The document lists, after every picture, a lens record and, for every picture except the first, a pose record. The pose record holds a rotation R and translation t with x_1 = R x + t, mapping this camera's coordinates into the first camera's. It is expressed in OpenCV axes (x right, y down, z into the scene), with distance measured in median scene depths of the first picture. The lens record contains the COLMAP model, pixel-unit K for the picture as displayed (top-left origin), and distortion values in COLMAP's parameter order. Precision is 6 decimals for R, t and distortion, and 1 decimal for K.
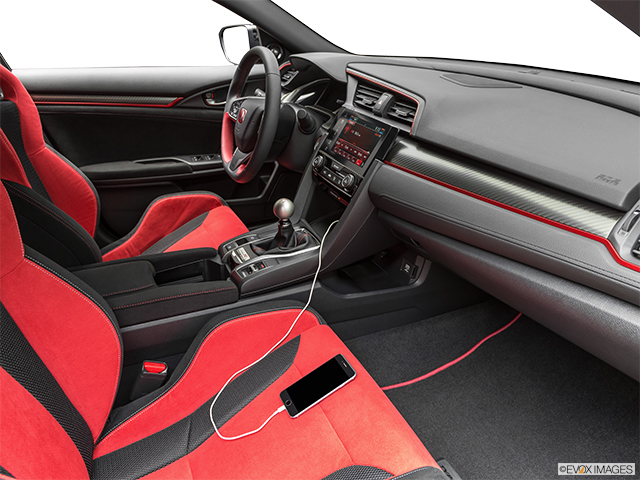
lens RADIAL K [[466.9, 0, 320.0], [0, 466.9, 240.0], [0, 0, 1]] dist [-0.005538, -0.002638]
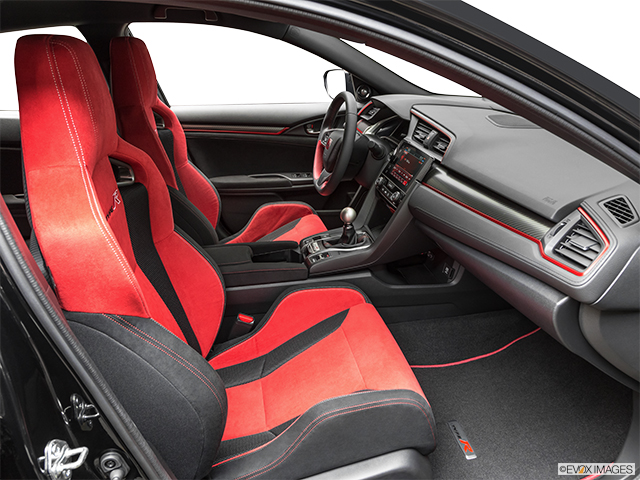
lens RADIAL K [[466.9, 0, 320.0], [0, 466.9, 240.0], [0, 0, 1]] dist [-0.005538, -0.002638]
pose [[0.970789, 0.071830, -0.228931, 0.140251], [-0.081736, 0.996071, -0.034074, 0.050427], [0.225584, 0.051790, 0.972846, -0.279891]]
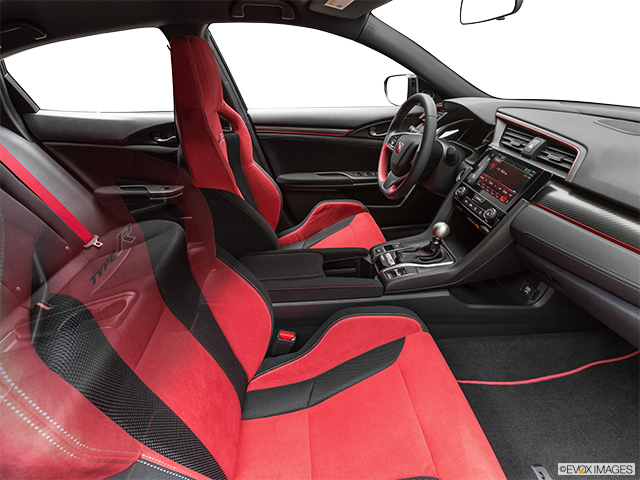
lens RADIAL K [[317.1, 0, 320.0], [0, 317.1, 240.0], [0, 0, 1]] dist [-0.000869, 0.000625]
pose [[0.941002, 0.141913, -0.307208, -0.075285], [-0.123965, 0.989273, 0.077274, -0.060047], [0.314879, -0.034632, 0.948500, 0.095262]]
